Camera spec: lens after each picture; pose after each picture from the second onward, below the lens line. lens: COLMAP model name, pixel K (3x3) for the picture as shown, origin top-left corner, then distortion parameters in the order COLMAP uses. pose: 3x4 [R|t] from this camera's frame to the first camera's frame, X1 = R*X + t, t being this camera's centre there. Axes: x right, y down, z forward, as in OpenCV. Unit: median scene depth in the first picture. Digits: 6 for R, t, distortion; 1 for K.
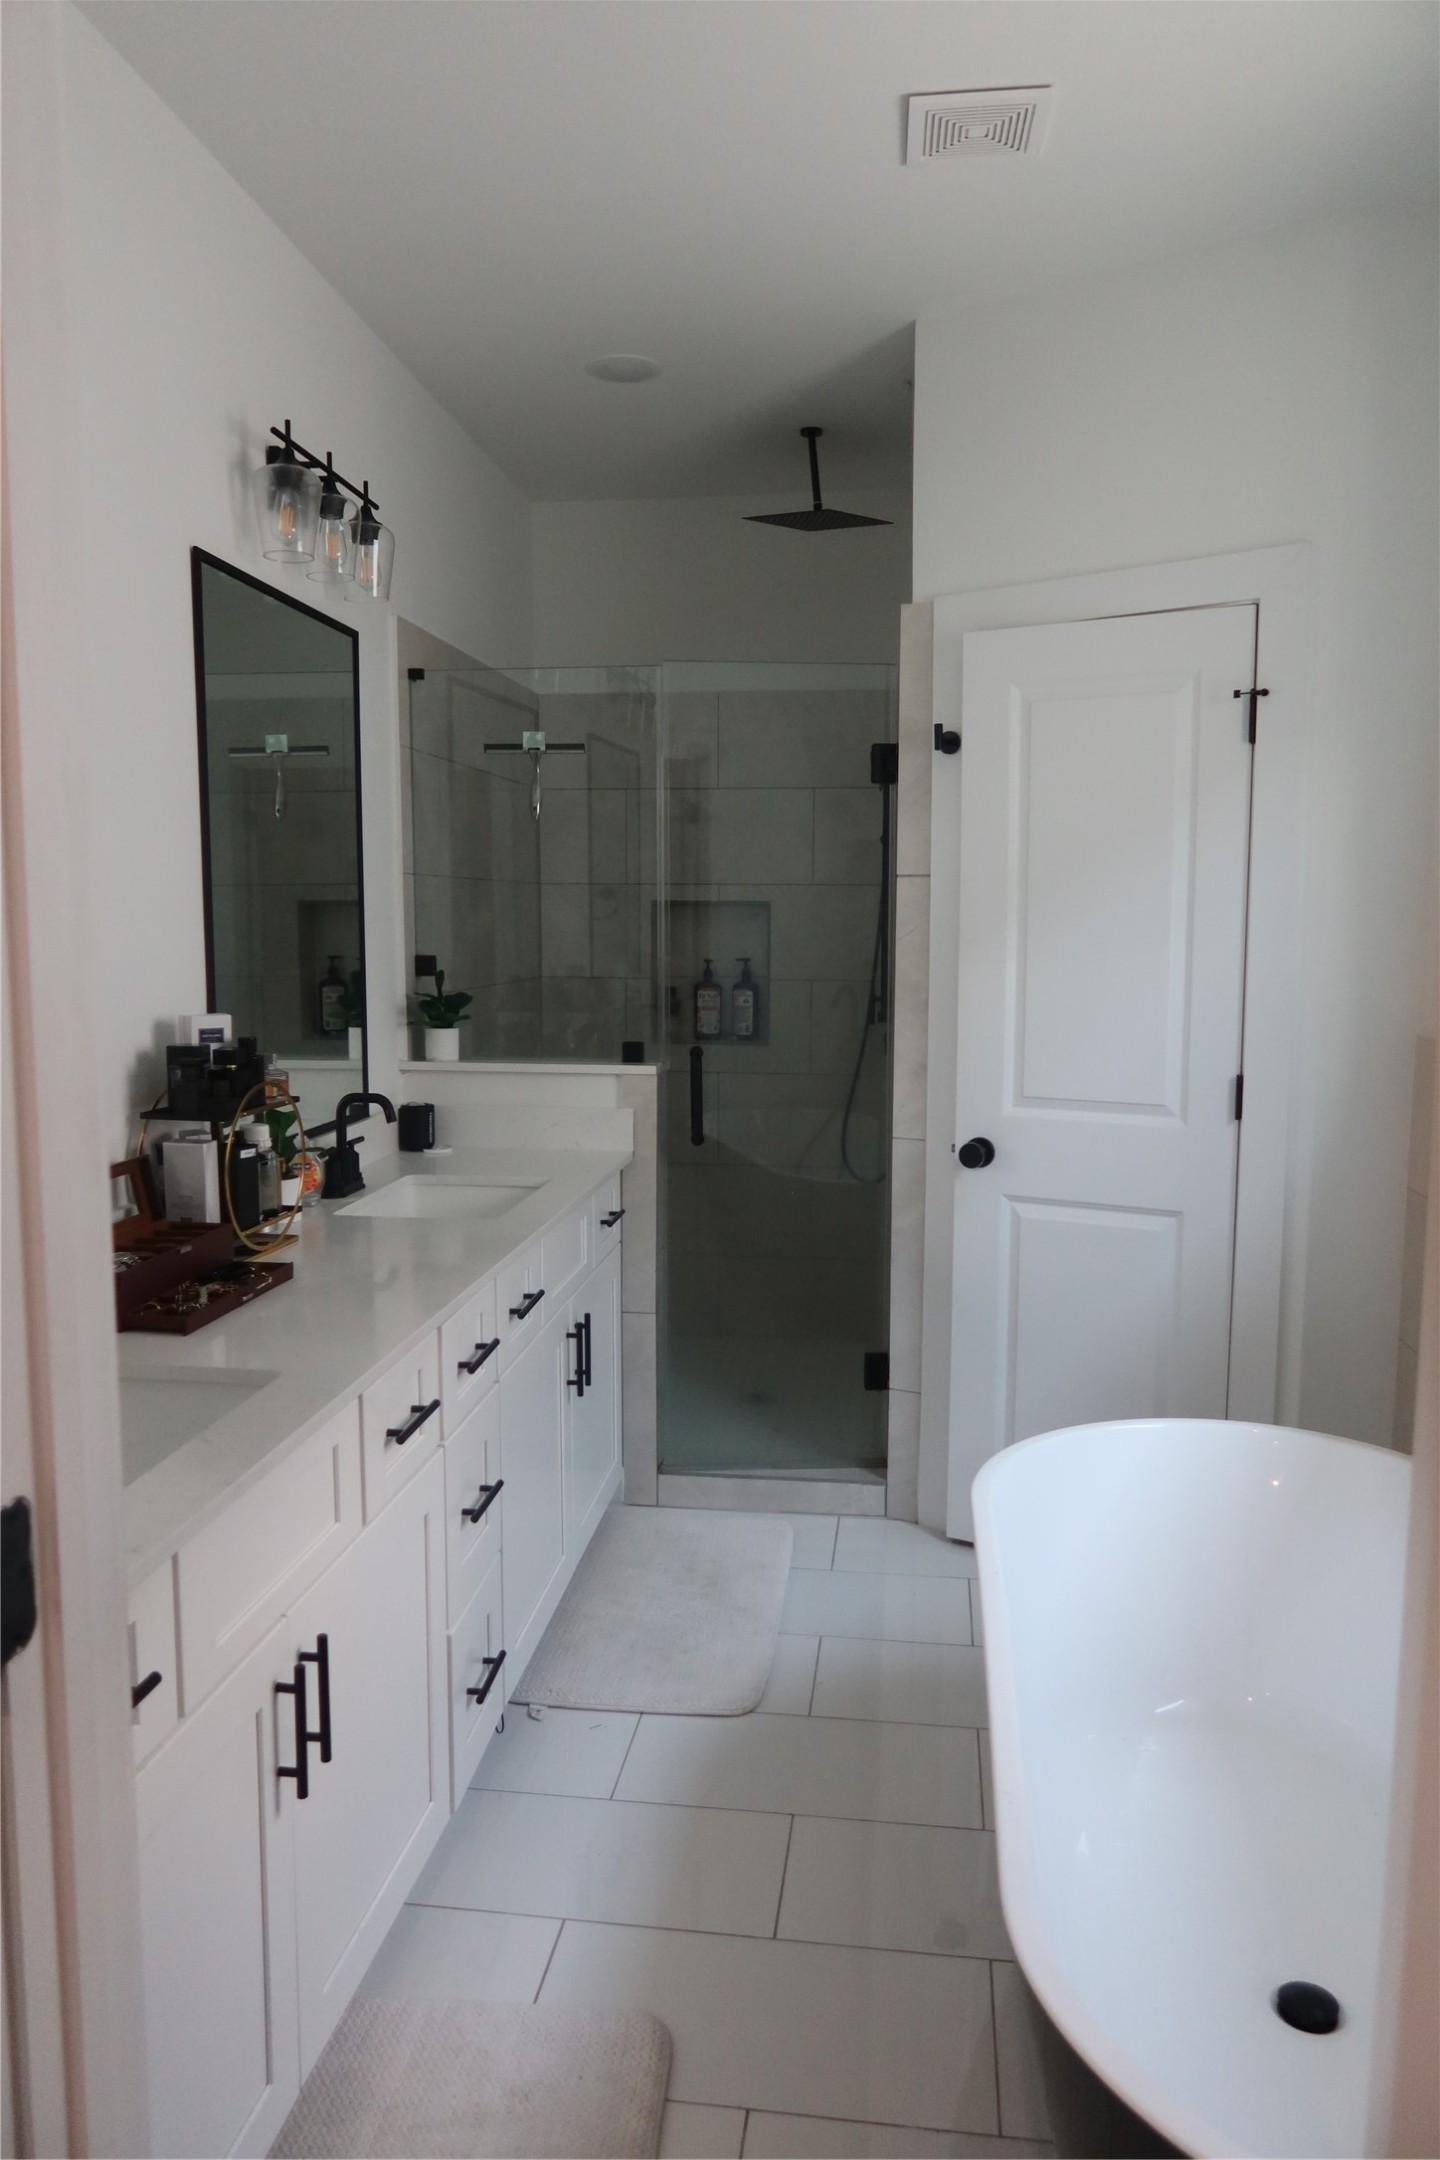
lens RADIAL K [[1499.2, 0, 730.9], [0, 1499.2, 1091.9], [0, 0, 1]] dist [-0.010366, 0.000145]
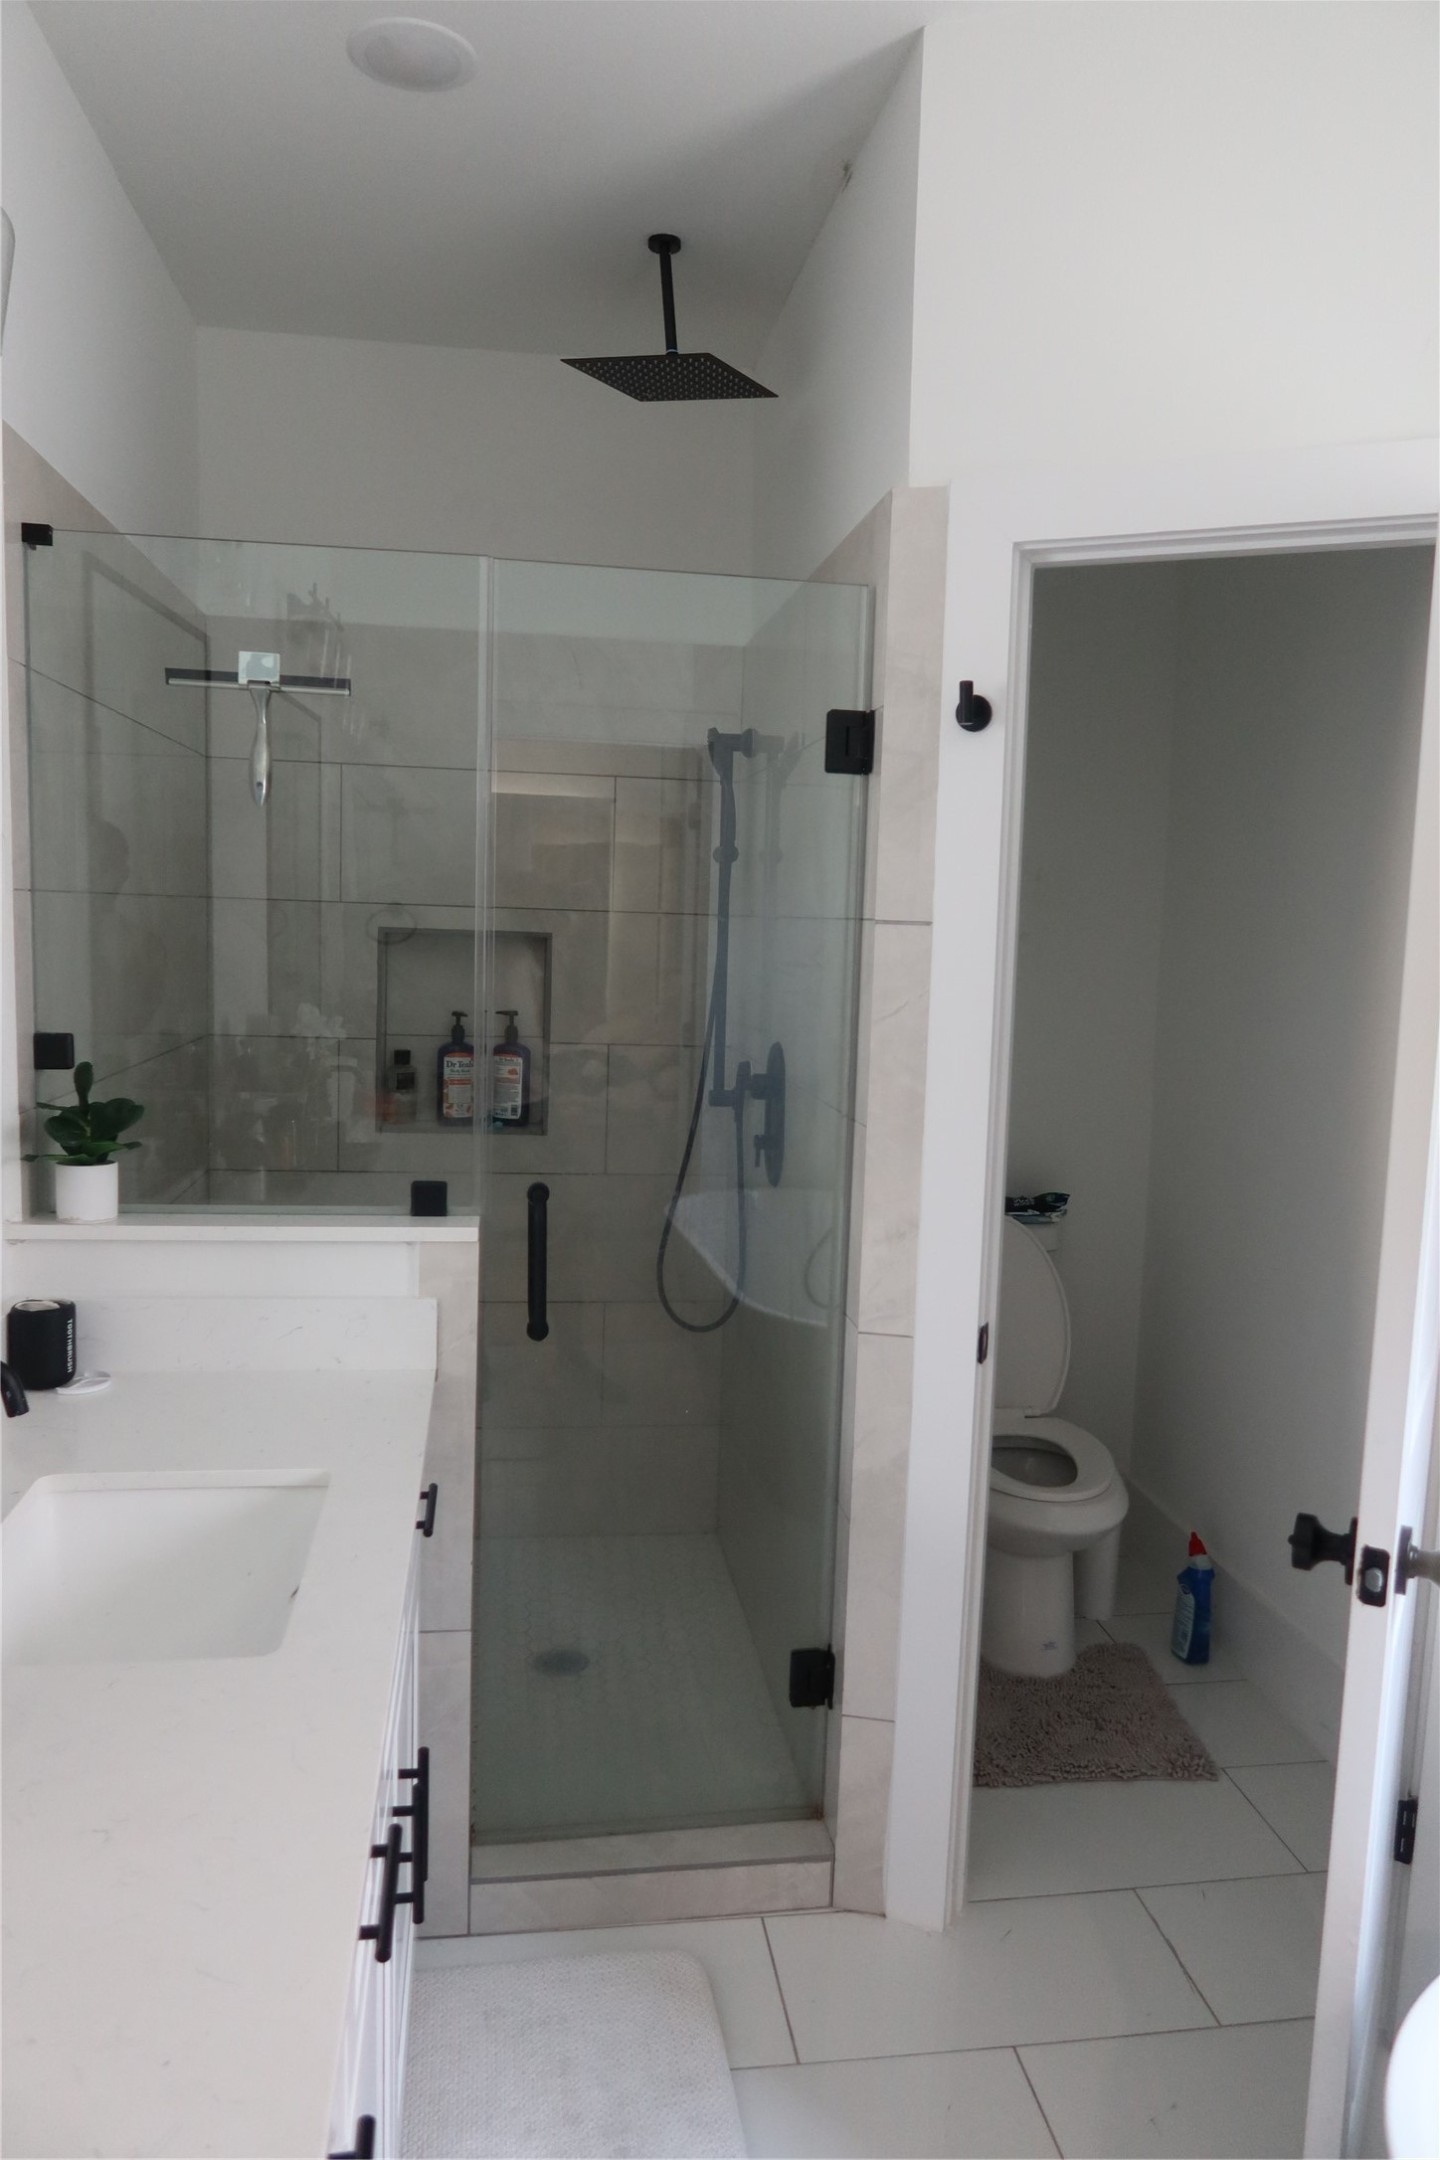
lens RADIAL K [[1499.2, 0, 730.9], [0, 1499.2, 1091.9], [0, 0, 1]] dist [-0.010366, 0.000145]
pose [[0.962881, -0.003872, 0.269900, -0.111724], [0.003444, 0.999992, 0.002059, -0.070695], [-0.269906, -0.001053, 0.962886, 0.391214]]
